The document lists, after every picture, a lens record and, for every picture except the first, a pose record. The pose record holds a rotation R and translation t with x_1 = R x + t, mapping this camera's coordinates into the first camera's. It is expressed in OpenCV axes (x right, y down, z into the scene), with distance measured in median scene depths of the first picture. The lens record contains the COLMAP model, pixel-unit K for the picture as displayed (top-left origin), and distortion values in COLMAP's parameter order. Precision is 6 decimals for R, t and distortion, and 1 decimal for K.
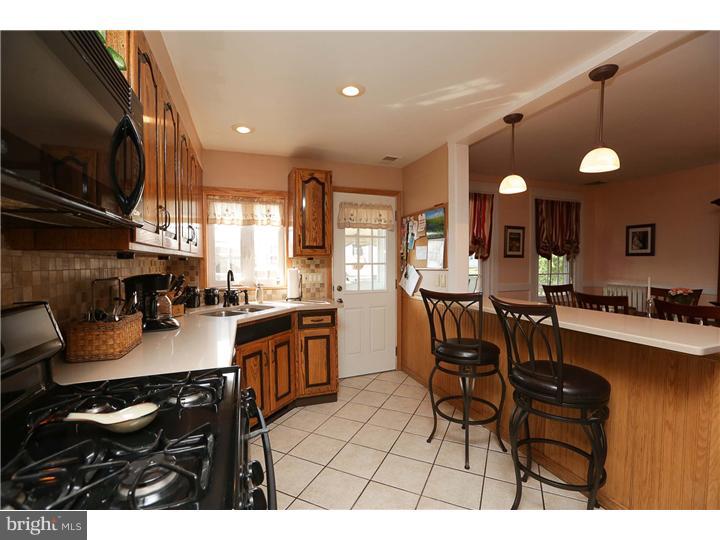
lens RADIAL K [[329.5, 0, 361.3], [0, 329.5, 270.2], [0, 0, 1]] dist [-0.053270, 0.019165]
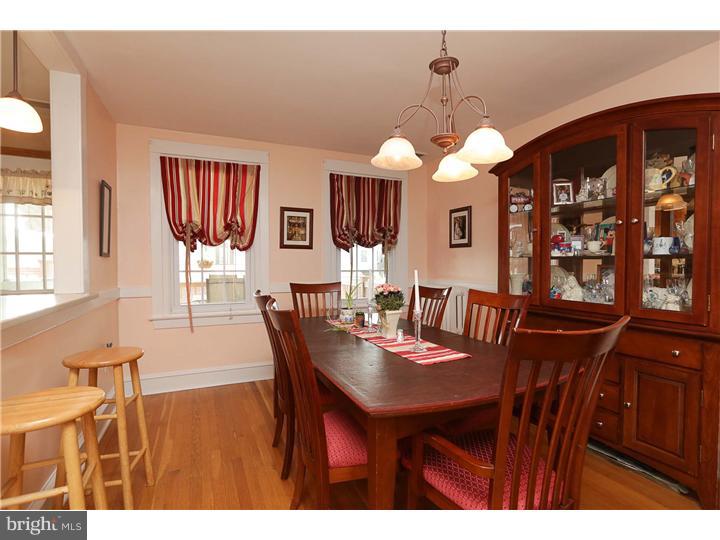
lens RADIAL K [[342.2, 0, 360.0], [0, 342.2, 268.5], [0, 0, 1]] dist [-0.054954, 0.022196]
pose [[0.997126, 0.003436, 0.075690, 0.717305], [-0.003160, 0.999988, -0.003776, 0.014823], [-0.075702, 0.003526, 0.997124, 0.229964]]
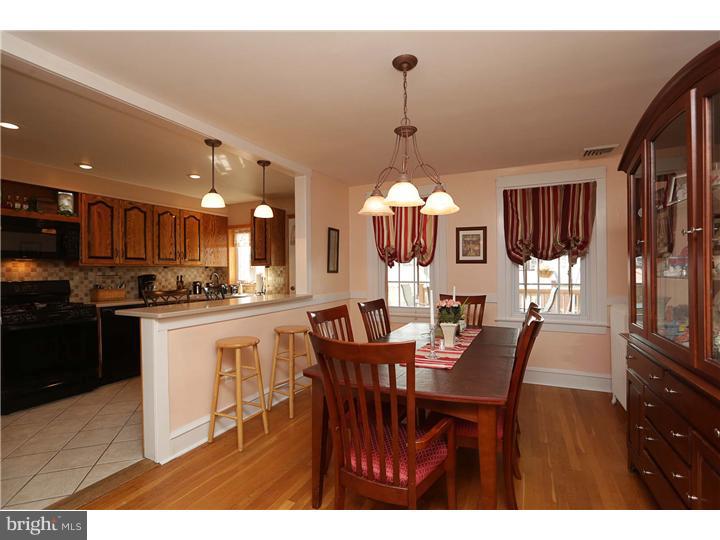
lens RADIAL K [[342.2, 0, 360.0], [0, 342.2, 268.5], [0, 0, 1]] dist [-0.054954, 0.022196]
pose [[0.703673, -0.002962, -0.710518, 1.162958], [-0.015202, 0.999700, -0.019223, -0.003087], [0.710361, 0.024328, 0.703417, 0.194761]]
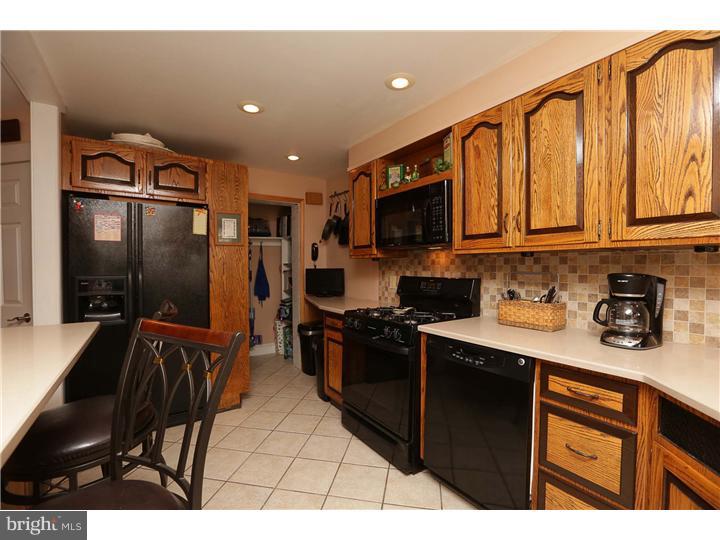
lens RADIAL K [[329.5, 0, 361.3], [0, 329.5, 270.2], [0, 0, 1]] dist [-0.053270, 0.019165]
pose [[-0.969277, 0.011082, -0.245720, 0.092812], [0.001496, 0.999232, 0.039161, -0.012999], [0.245965, 0.037591, -0.968549, 0.839859]]
